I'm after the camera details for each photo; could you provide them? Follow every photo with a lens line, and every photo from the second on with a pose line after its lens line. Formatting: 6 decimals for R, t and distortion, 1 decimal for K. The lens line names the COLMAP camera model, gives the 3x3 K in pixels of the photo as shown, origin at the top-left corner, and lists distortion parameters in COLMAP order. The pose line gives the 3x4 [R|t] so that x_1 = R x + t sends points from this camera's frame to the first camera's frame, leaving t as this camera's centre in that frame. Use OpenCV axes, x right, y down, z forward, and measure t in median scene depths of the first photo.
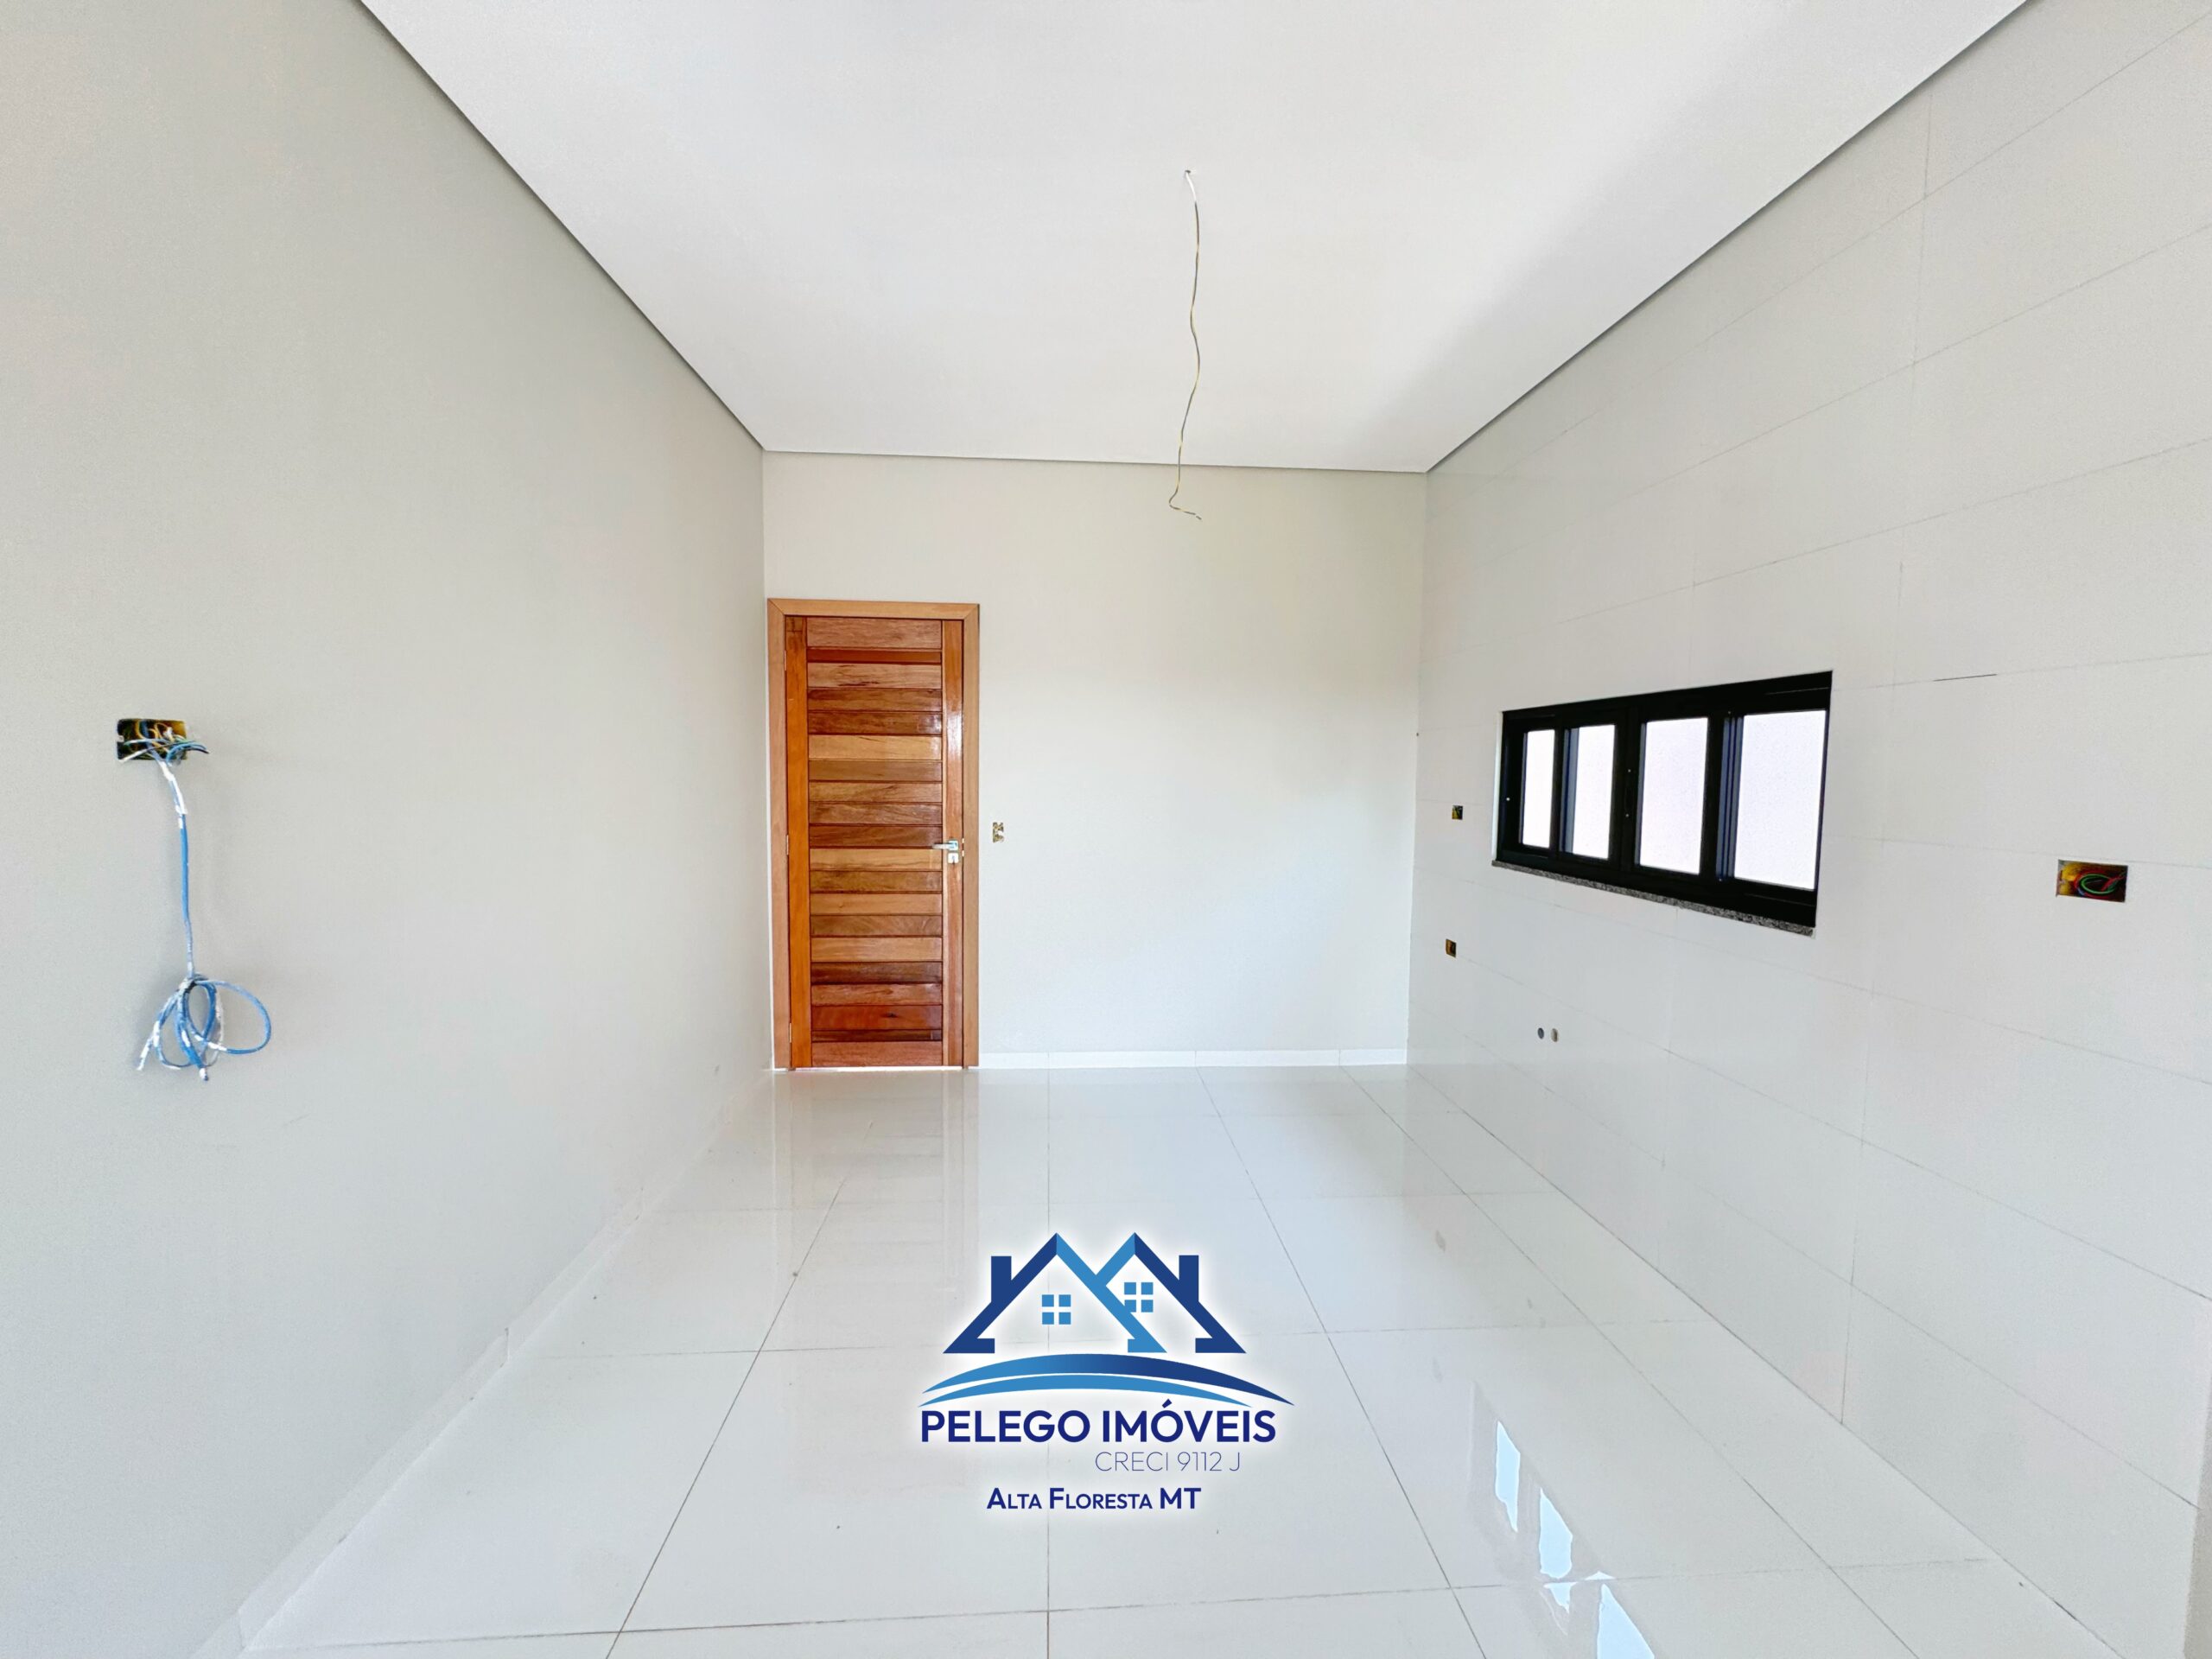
lens RADIAL K [[878.6, 0, 1106.0], [0, 878.6, 829.5], [0, 0, 1]] dist [-0.003723, 0.000514]
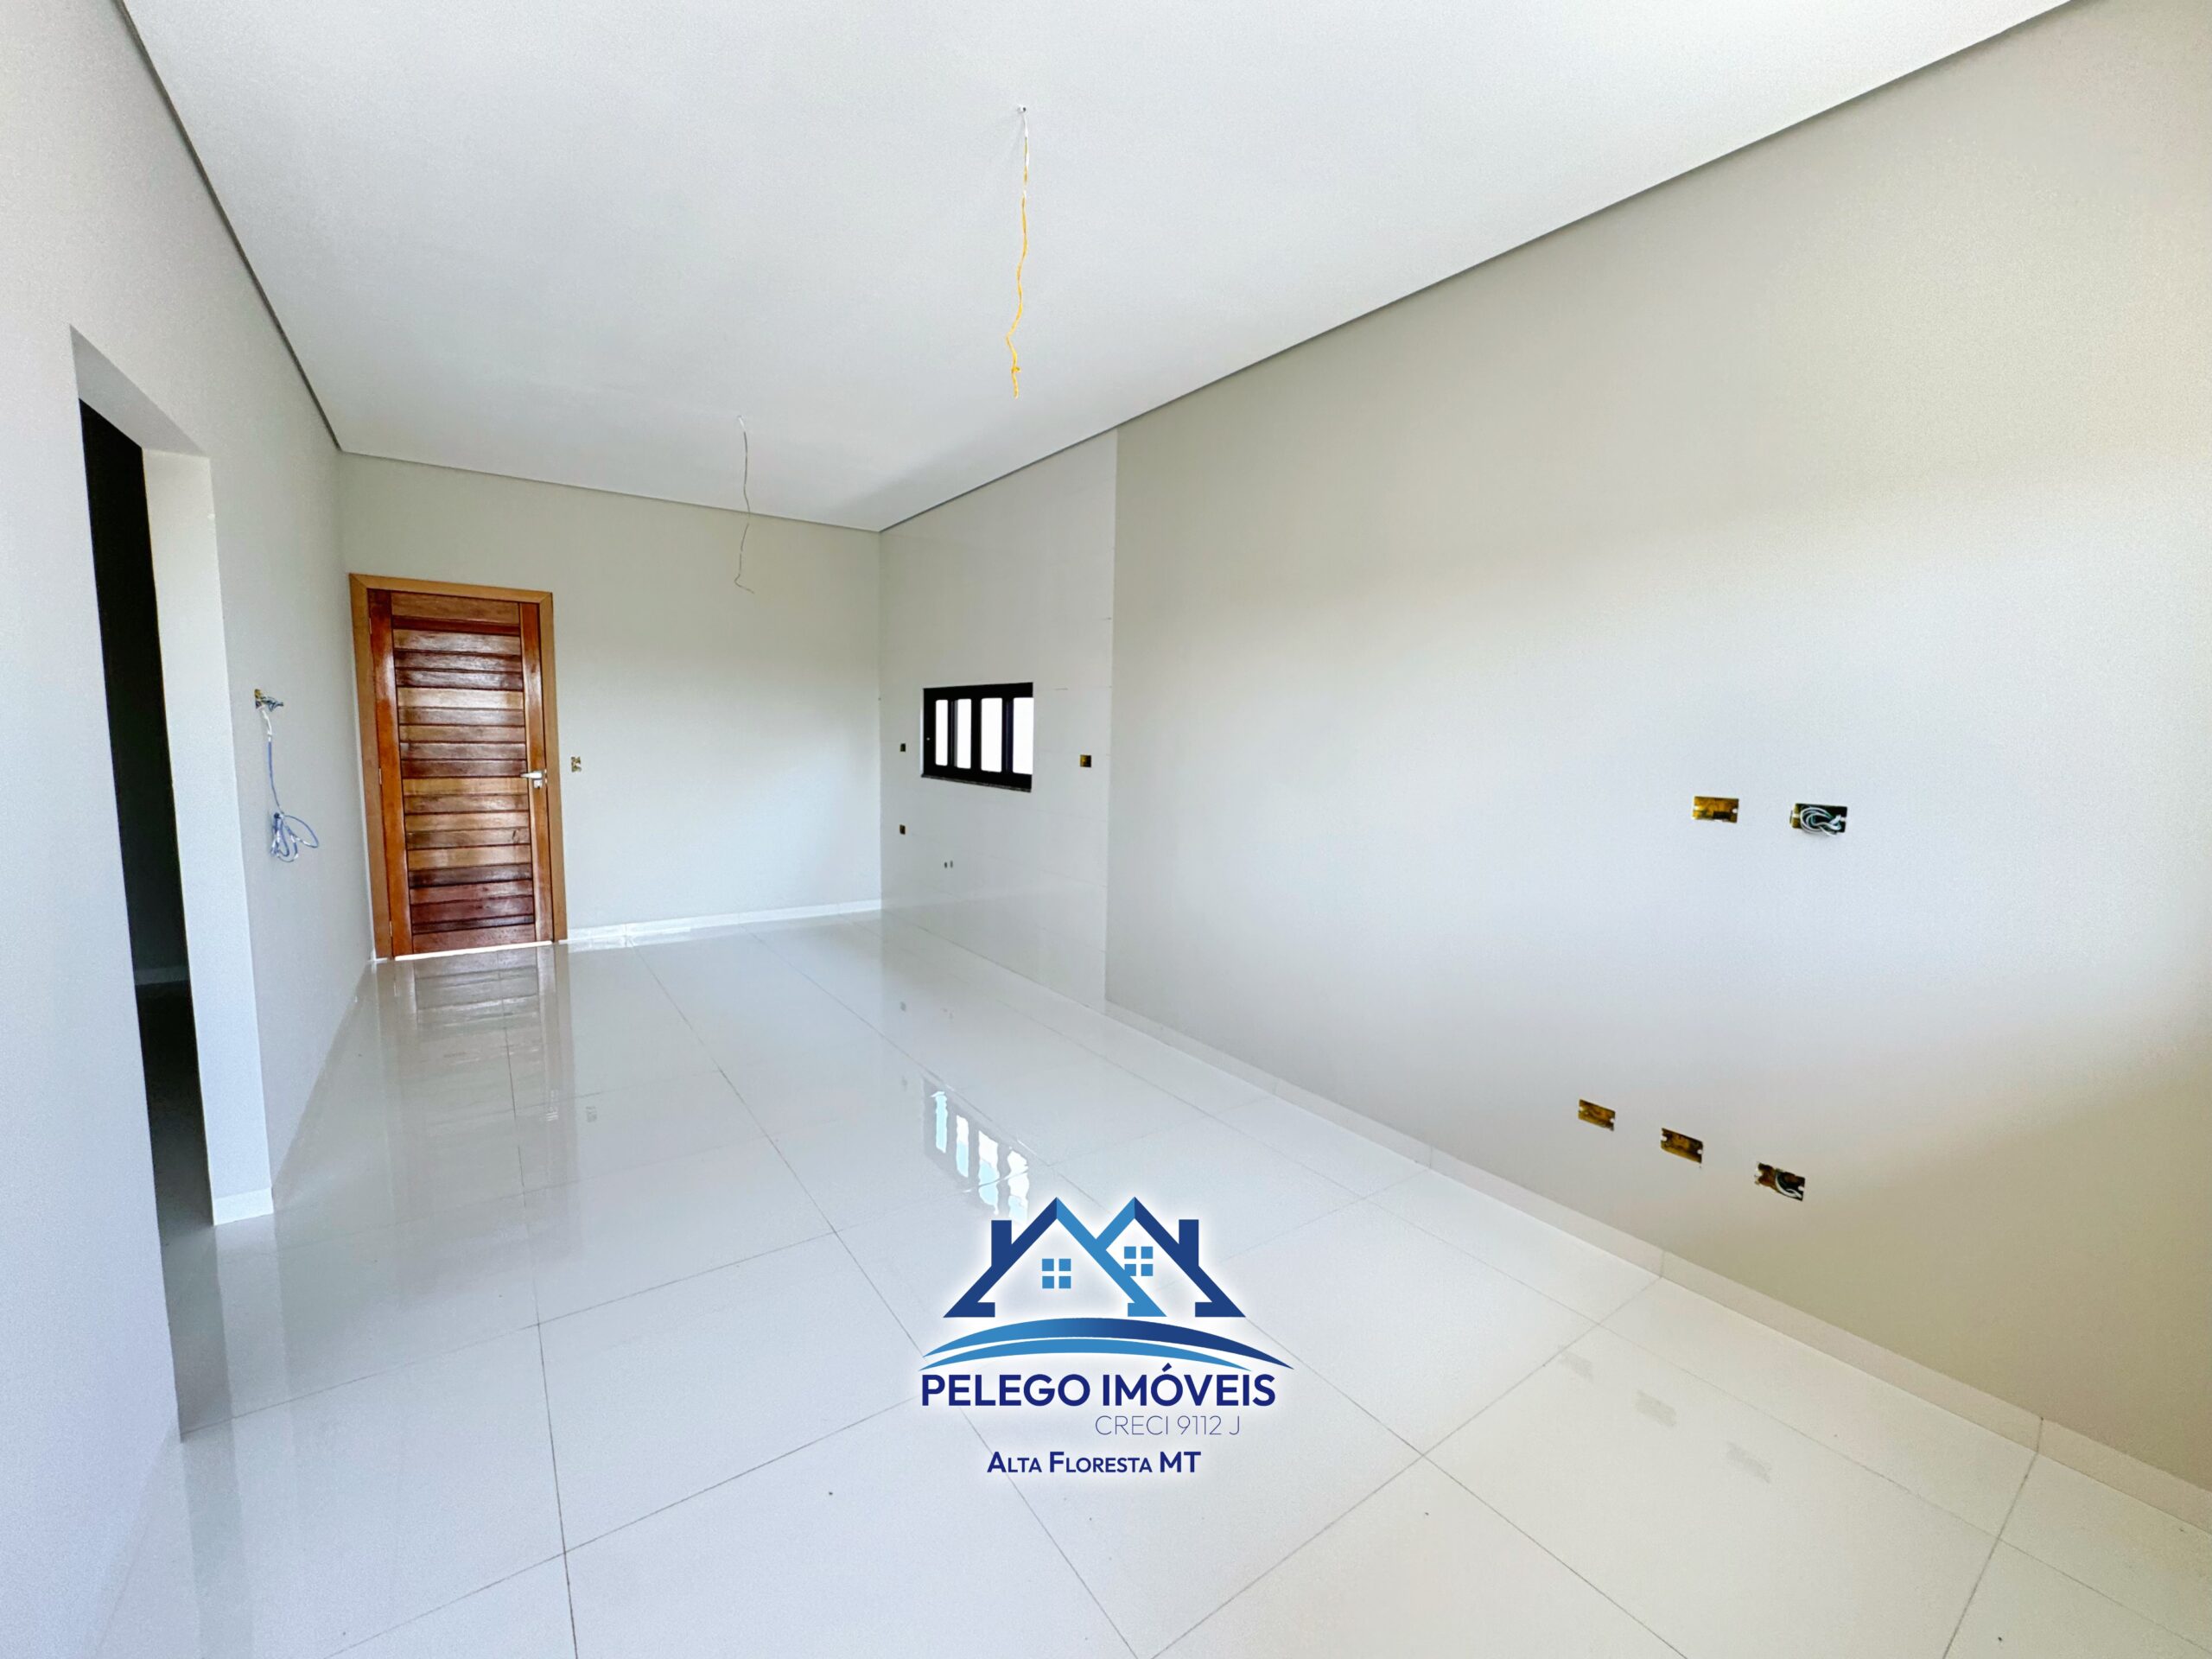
lens RADIAL K [[878.6, 0, 1106.0], [0, 878.6, 829.5], [0, 0, 1]] dist [-0.003723, 0.000514]
pose [[0.847404, -0.052200, 0.528376, -0.154100], [0.023632, 0.997877, 0.060684, 0.041698], [-0.530423, -0.038937, 0.846839, -0.593944]]
